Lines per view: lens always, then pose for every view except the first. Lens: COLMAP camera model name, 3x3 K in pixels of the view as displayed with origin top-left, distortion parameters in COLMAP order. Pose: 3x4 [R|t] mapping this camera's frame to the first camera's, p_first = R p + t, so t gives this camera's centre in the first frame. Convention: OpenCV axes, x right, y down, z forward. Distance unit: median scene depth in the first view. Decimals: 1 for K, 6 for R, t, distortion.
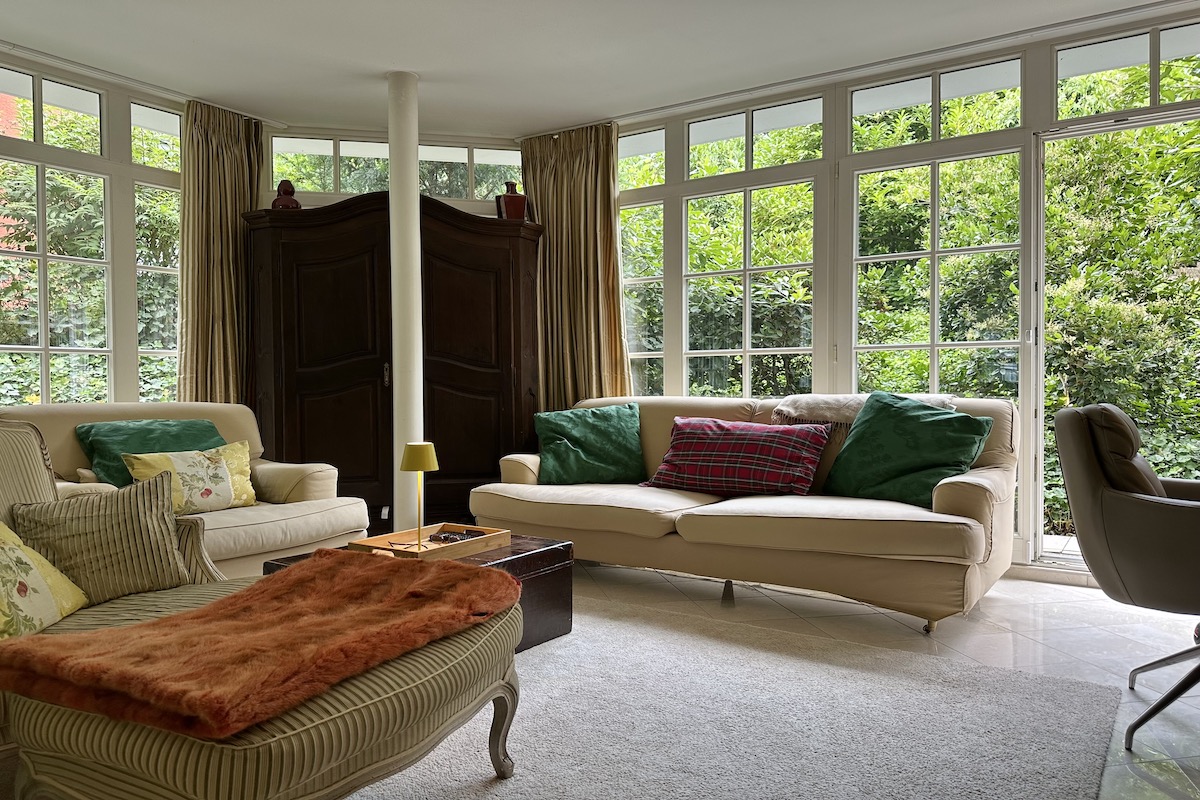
lens RADIAL K [[850.4, 0, 599.0], [0, 850.4, 402.4], [0, 0, 1]] dist [0.011612, -0.011617]
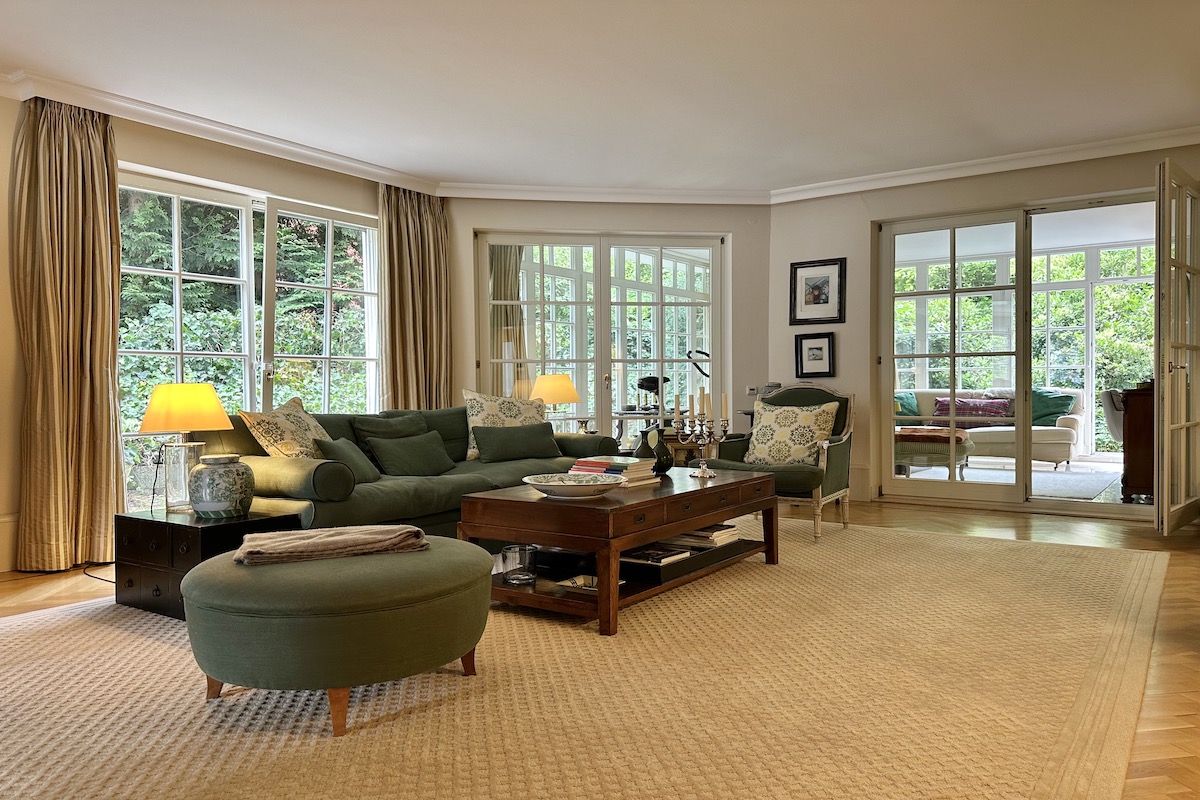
lens RADIAL K [[850.4, 0, 605.2], [0, 850.4, 398.0], [0, 0, 1]] dist [0.011612, -0.011617]
pose [[0.999548, -0.001760, -0.030019, -0.767692], [0.001595, 0.999984, -0.005503, 0.030224], [0.030028, 0.005453, 0.999534, -1.412688]]
